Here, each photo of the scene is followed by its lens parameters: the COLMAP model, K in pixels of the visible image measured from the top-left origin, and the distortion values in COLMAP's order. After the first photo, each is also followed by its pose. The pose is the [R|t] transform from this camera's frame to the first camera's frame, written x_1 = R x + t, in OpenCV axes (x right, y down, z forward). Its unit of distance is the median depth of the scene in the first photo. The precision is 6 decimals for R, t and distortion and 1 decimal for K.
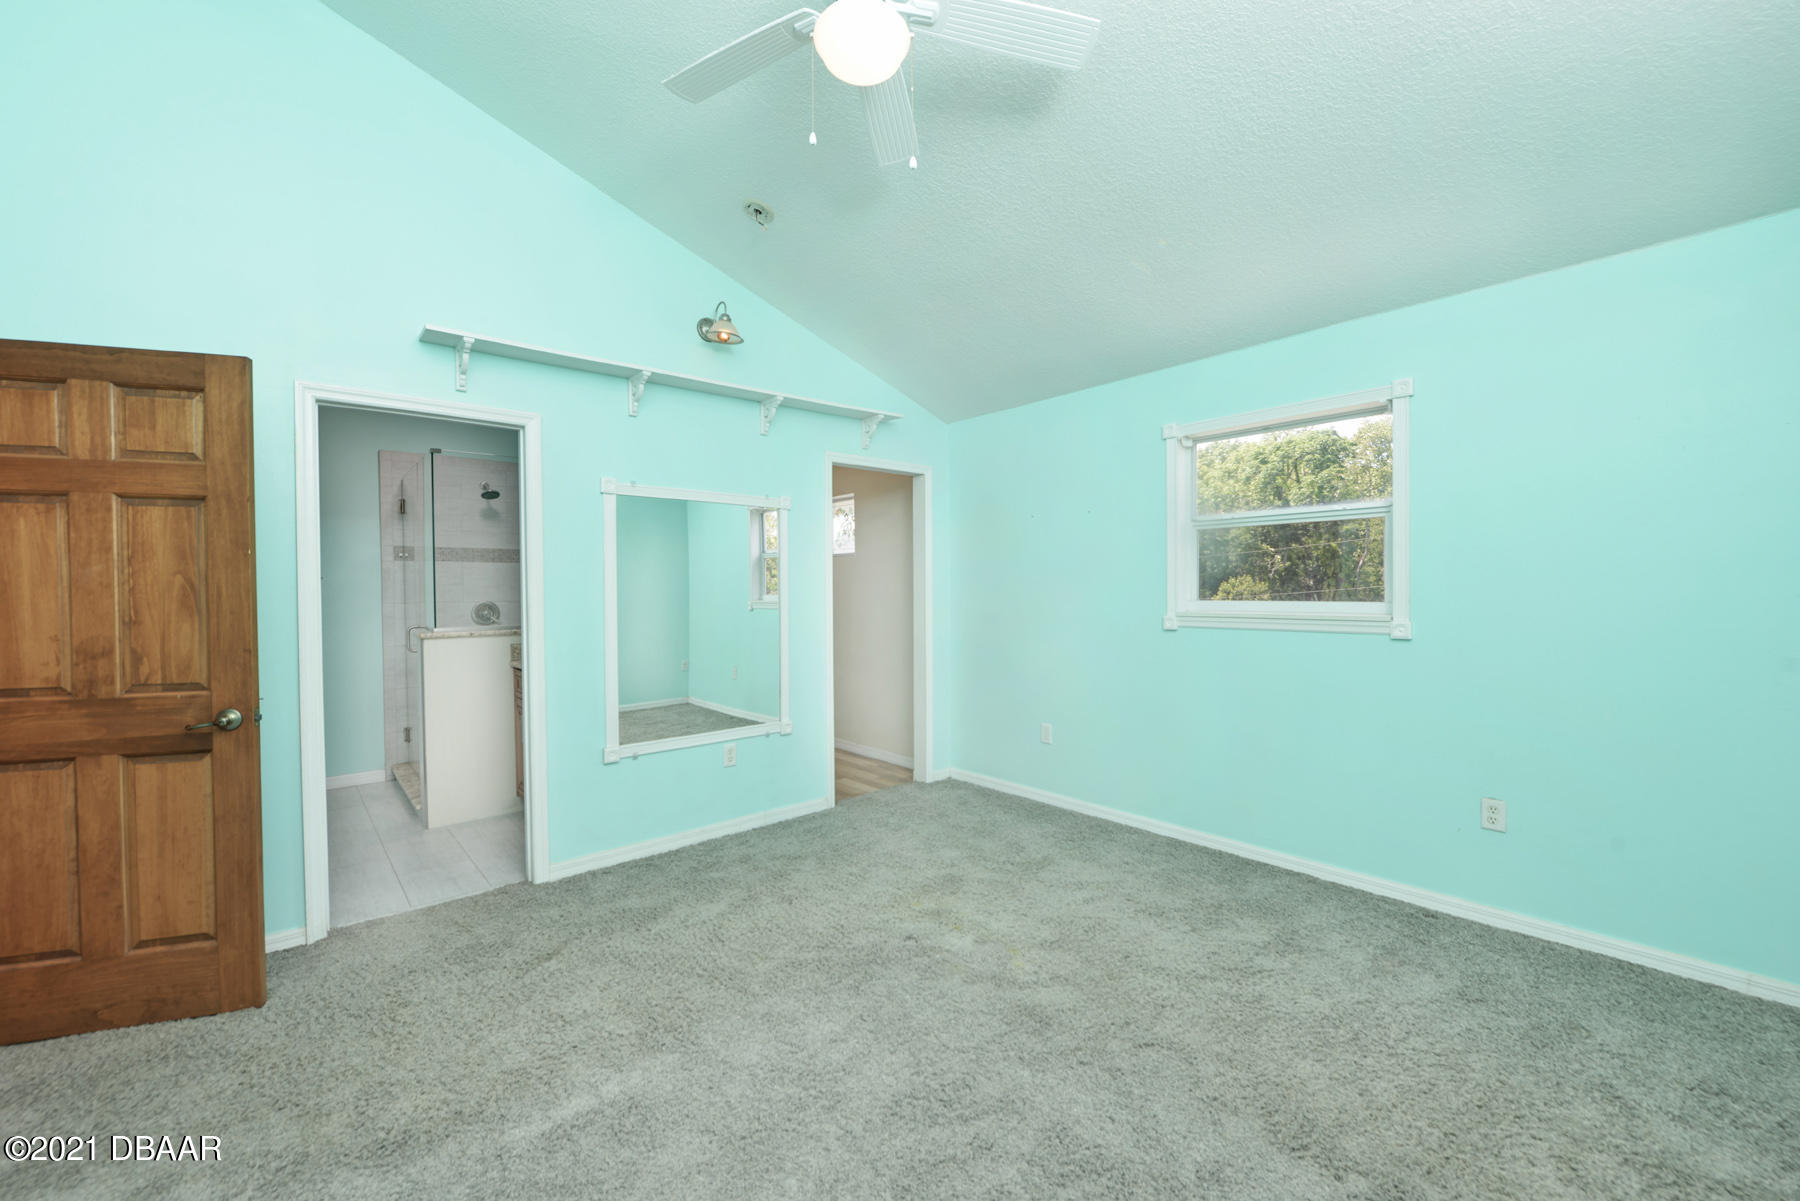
lens RADIAL K [[733.9, 0, 908.9], [0, 733.9, 603.1], [0, 0, 1]] dist [-0.003420, -0.000151]
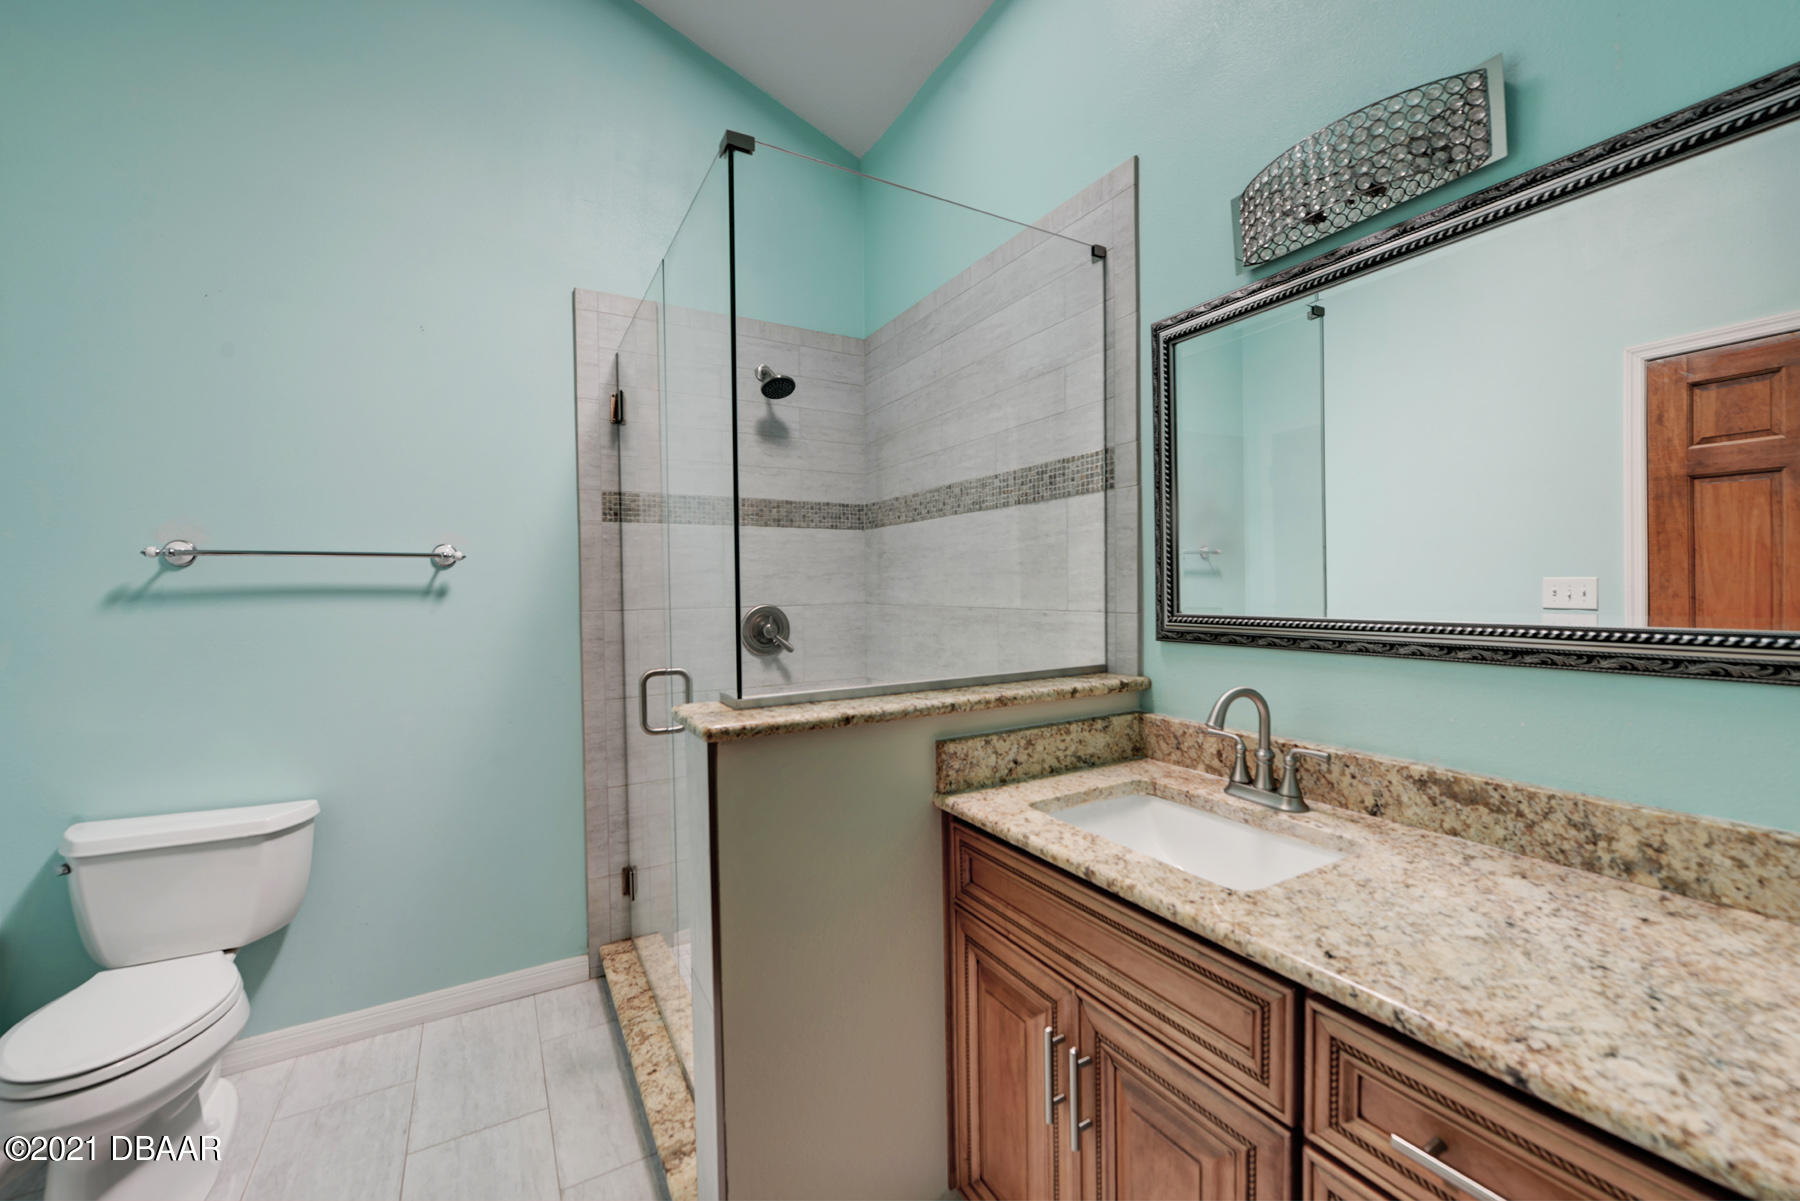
lens RADIAL K [[733.9, 0, 895.5], [0, 733.9, 593.6], [0, 0, 1]] dist [-0.003420, -0.000151]
pose [[0.979430, -0.005330, -0.201714, -0.411625], [0.004434, 0.999978, -0.004894, -0.008089], [0.201736, 0.003899, 0.979432, 0.559838]]
